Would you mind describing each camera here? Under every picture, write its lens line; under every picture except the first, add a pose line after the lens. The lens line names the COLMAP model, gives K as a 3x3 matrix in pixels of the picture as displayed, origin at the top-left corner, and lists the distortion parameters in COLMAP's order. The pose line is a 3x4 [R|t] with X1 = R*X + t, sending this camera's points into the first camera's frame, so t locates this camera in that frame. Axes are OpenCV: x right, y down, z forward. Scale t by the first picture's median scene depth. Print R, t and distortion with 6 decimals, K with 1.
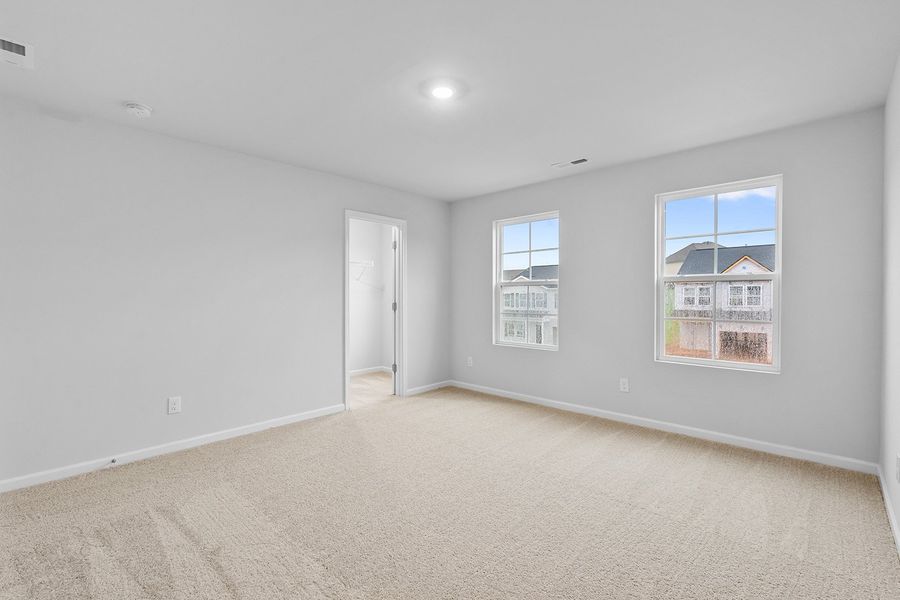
lens RADIAL K [[405.6, 0, 450.0], [0, 405.6, 300.0], [0, 0, 1]] dist [-0.002358, -0.000161]
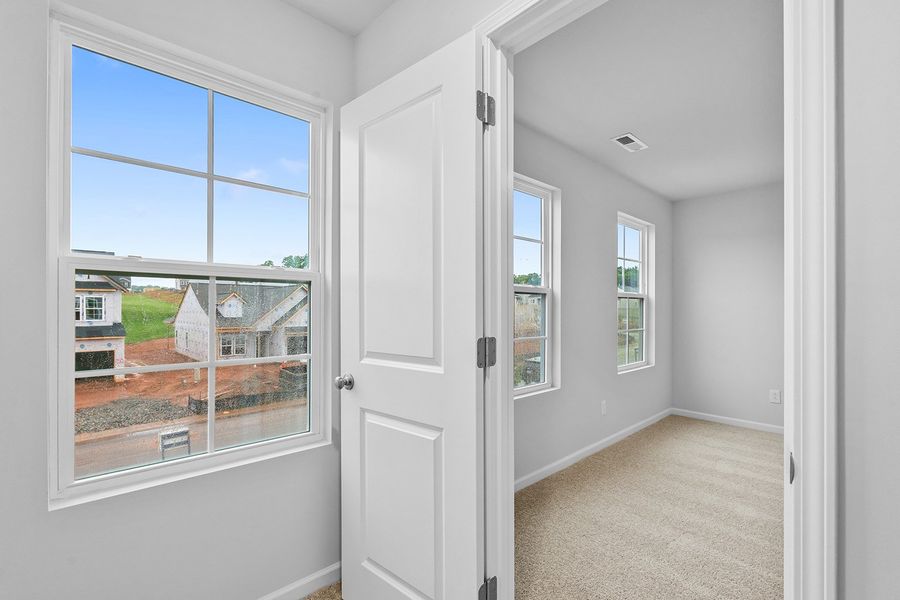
lens RADIAL K [[405.6, 0, 450.0], [0, 405.6, 300.0], [0, 0, 1]] dist [-0.002358, -0.000161]
pose [[0.063896, 0.015014, 0.997844, -0.074576], [0.014449, 0.999768, -0.015968, -0.003961], [-0.997852, 0.015438, 0.063664, 0.189597]]
